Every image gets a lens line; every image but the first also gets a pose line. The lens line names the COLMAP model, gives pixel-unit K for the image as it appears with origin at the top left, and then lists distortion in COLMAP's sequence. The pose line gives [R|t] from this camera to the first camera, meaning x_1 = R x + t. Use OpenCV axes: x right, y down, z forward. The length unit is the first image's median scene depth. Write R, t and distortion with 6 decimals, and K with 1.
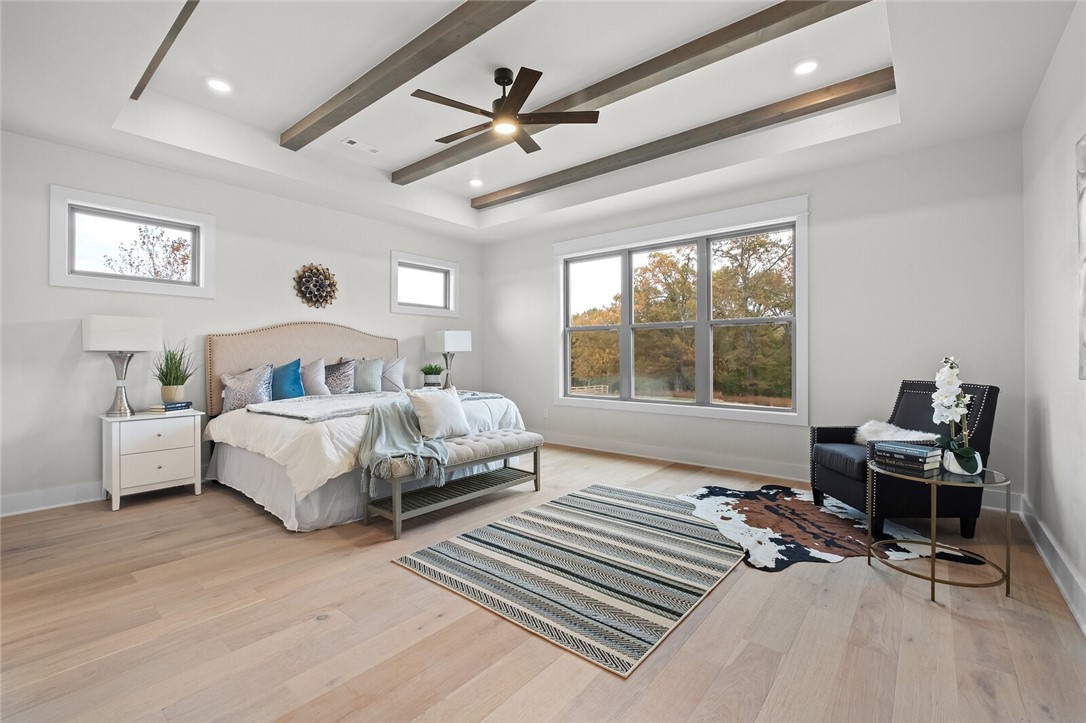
lens RADIAL K [[474.9, 0, 544.8], [0, 474.9, 355.1], [0, 0, 1]] dist [0.000198, -0.000104]
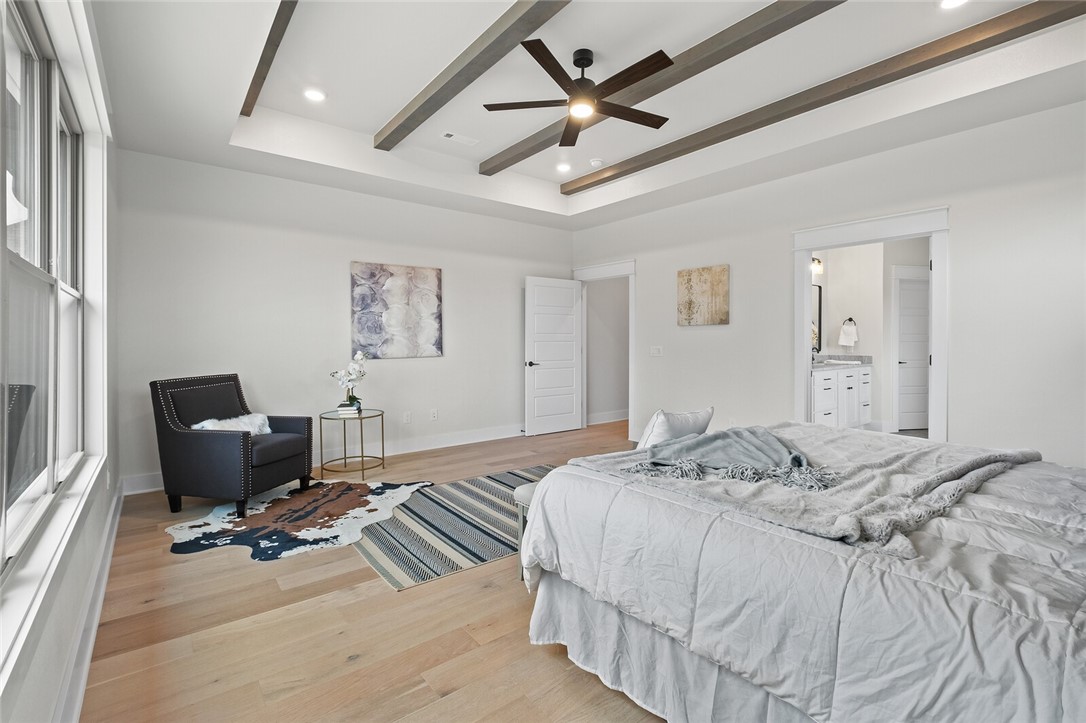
lens RADIAL K [[474.9, 0, 544.8], [0, 474.9, 355.1], [0, 0, 1]] dist [0.000198, -0.000104]
pose [[-0.979658, -0.011486, 0.200346, -0.198371], [-0.006928, 0.999701, 0.023436, -0.029425], [-0.200556, 0.021572, -0.979445, 1.881834]]
